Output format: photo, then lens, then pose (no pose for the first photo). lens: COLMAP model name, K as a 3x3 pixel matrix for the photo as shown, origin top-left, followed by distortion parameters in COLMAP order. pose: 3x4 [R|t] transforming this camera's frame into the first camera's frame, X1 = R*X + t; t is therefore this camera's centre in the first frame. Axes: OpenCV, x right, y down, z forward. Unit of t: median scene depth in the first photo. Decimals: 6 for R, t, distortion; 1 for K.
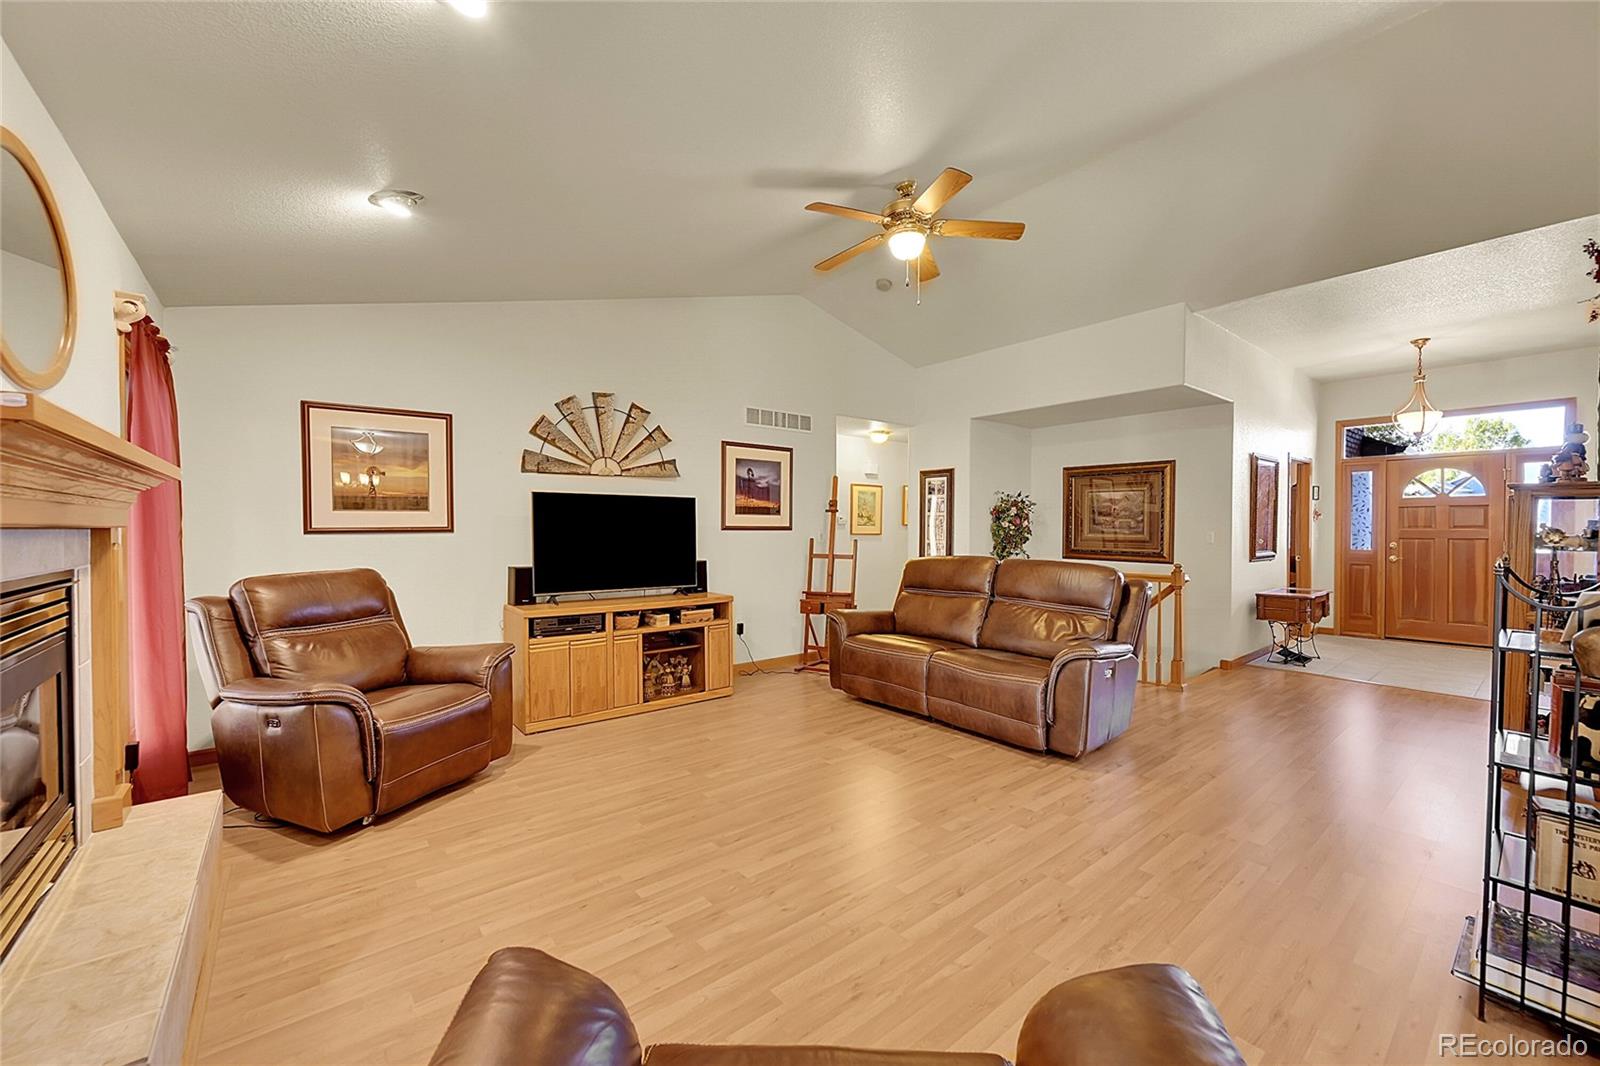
lens RADIAL K [[630.9, 0, 809.1], [0, 630.9, 535.7], [0, 0, 1]] dist [0.001802, 0.000273]
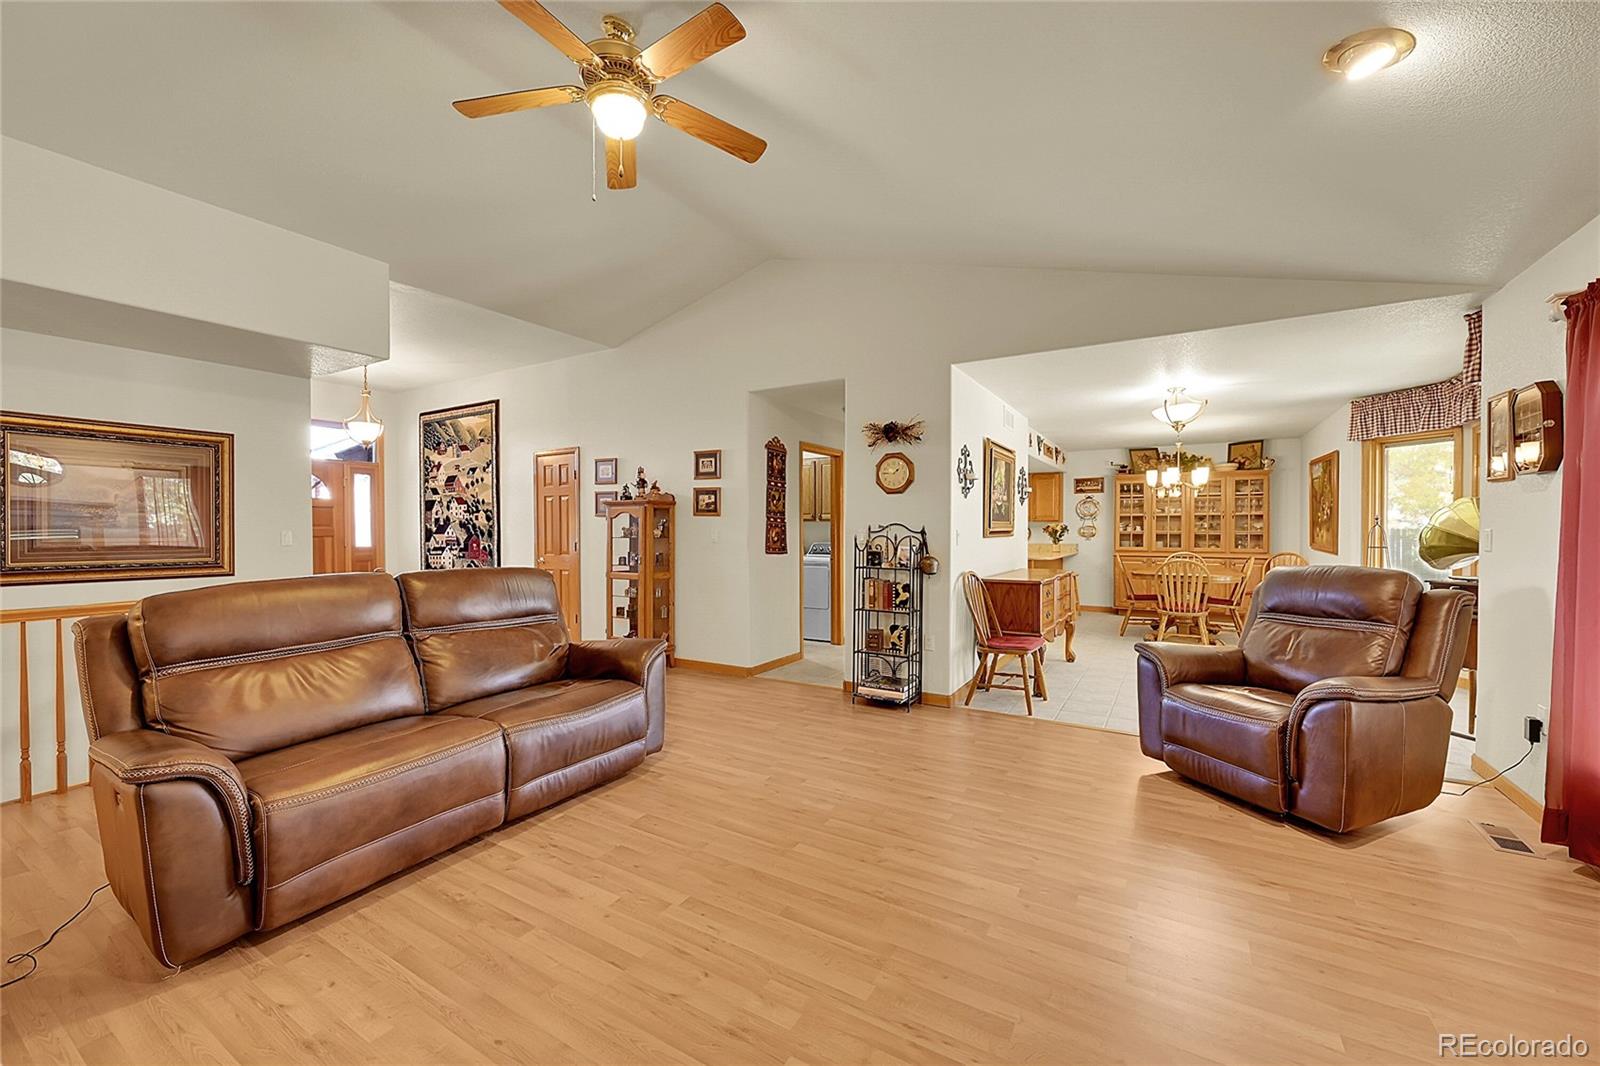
lens RADIAL K [[630.9, 0, 799.6], [0, 630.9, 533.5], [0, 0, 1]] dist [0.001802, 0.000273]
pose [[-0.339643, -0.011525, 0.940484, -0.574474], [0.009841, 0.999827, 0.015806, -0.014457], [-0.940503, 0.014623, -0.339471, 1.057313]]
